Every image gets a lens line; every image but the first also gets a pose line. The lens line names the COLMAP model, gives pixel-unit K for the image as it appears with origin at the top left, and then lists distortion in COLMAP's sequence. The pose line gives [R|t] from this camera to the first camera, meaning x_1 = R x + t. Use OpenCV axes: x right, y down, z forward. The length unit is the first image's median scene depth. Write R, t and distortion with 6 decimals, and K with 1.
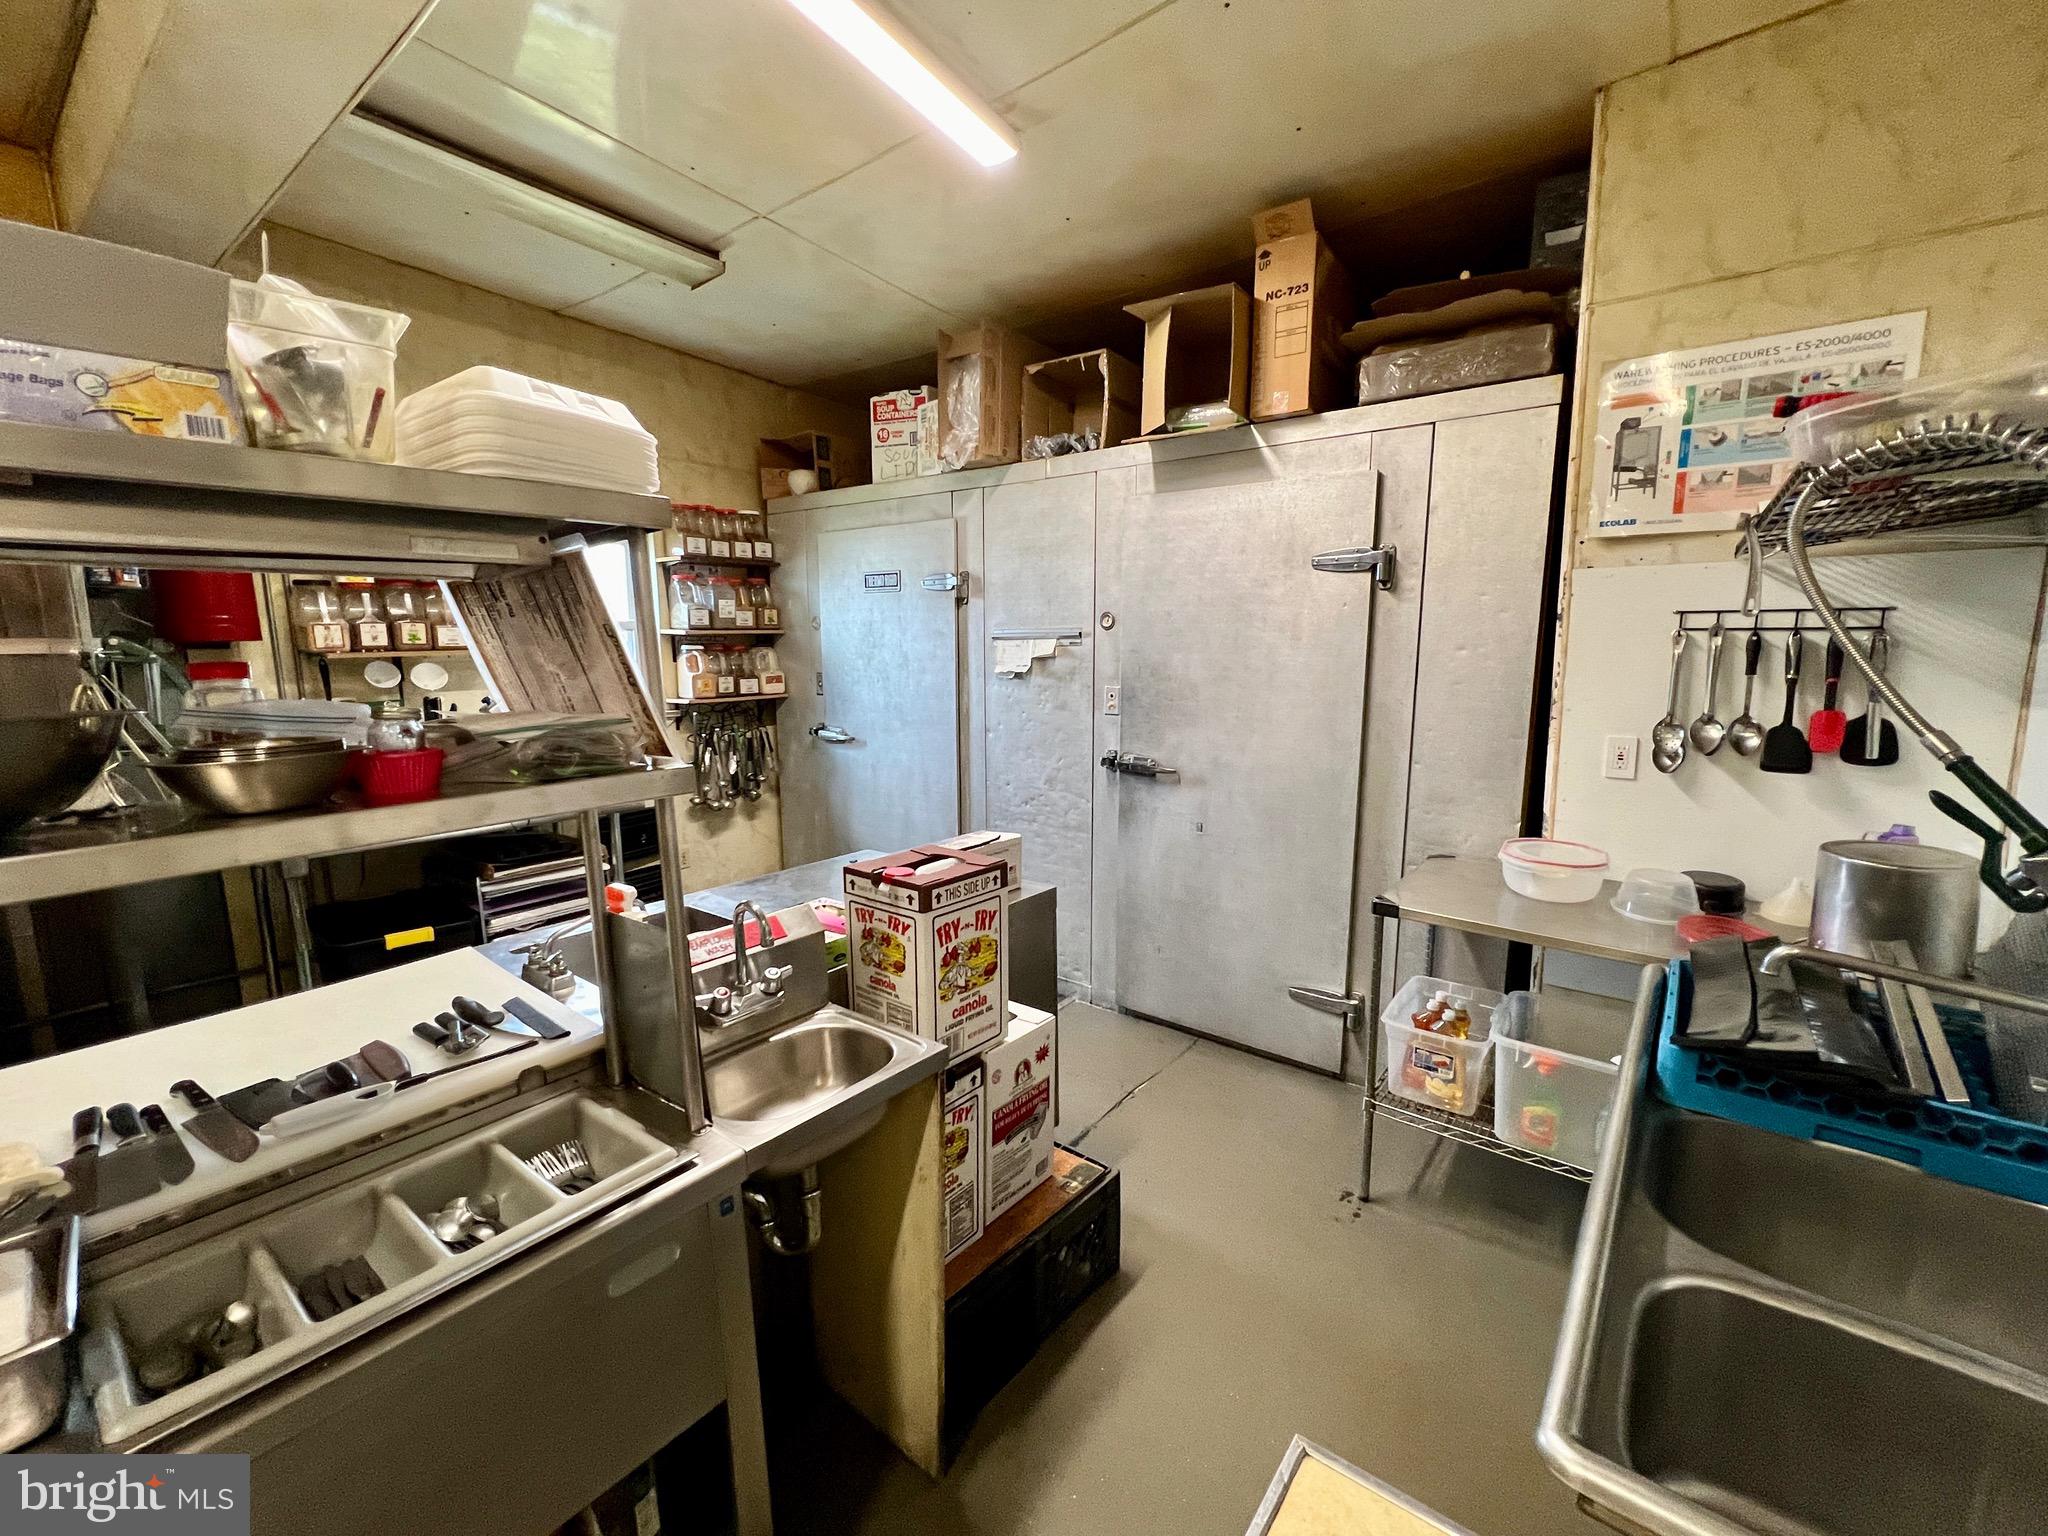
lens RADIAL K [[855.2, 0, 1022.4], [0, 855.2, 771.7], [0, 0, 1]] dist [-0.001916, 0.000376]
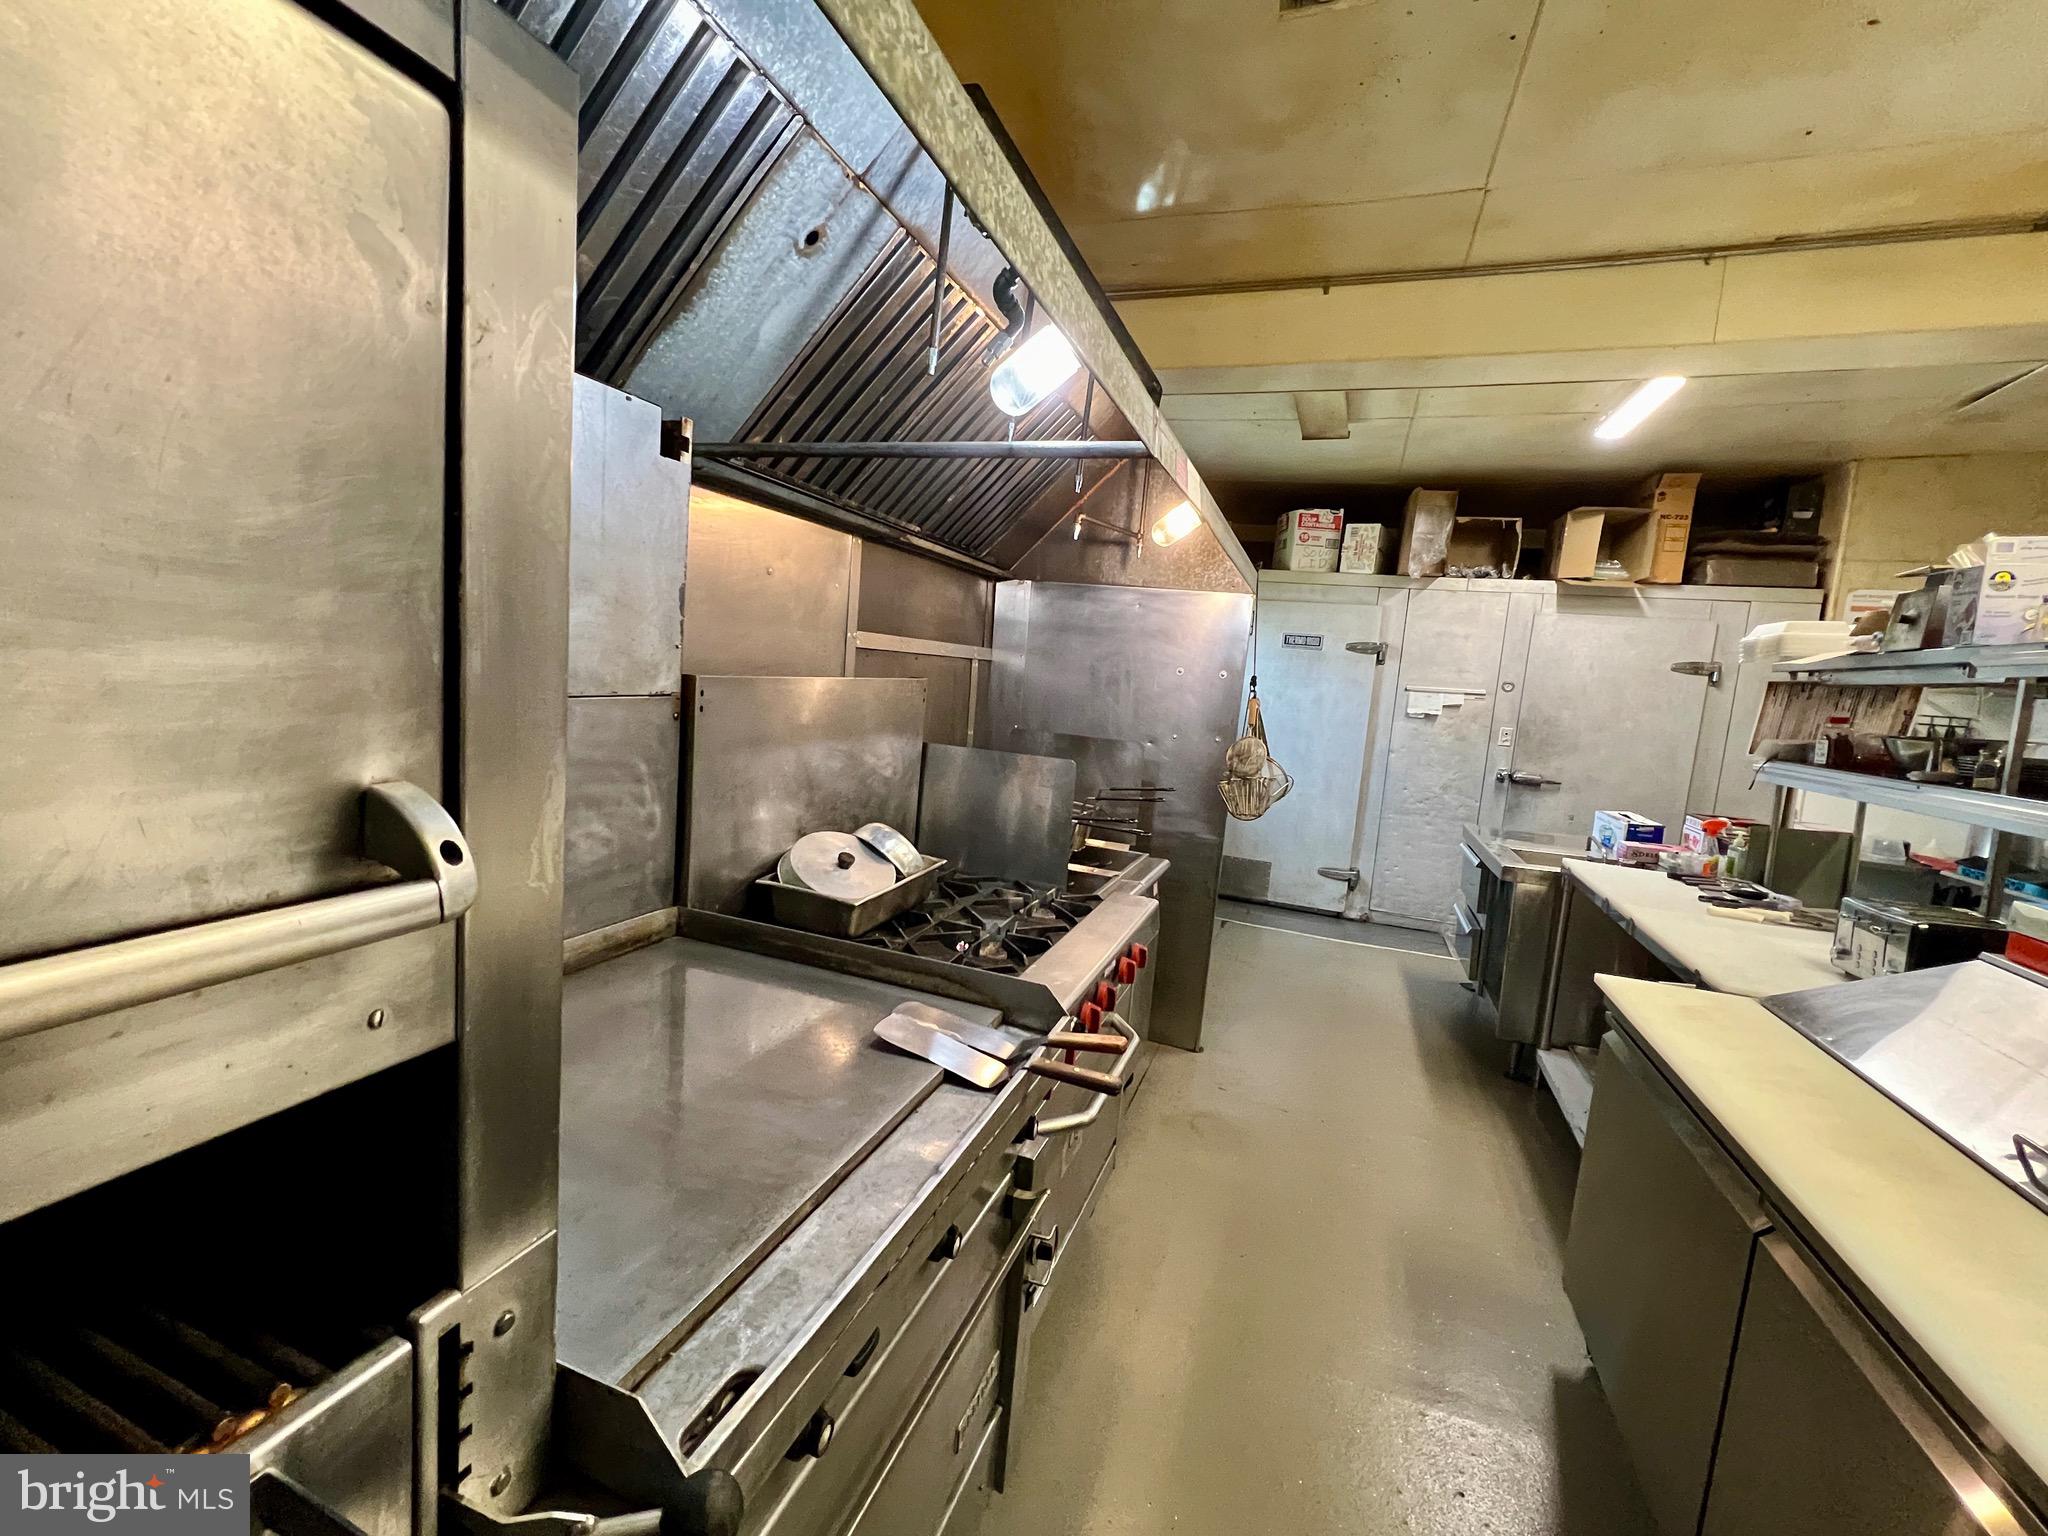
lens RADIAL K [[855.2, 0, 1022.0], [0, 855.2, 770.7], [0, 0, 1]] dist [-0.001916, 0.000376]
pose [[0.948291, 0.040648, 0.314787, -1.513331], [-0.030940, 0.998881, -0.035780, 0.076395], [-0.315889, 0.024190, 0.948488, -0.252809]]
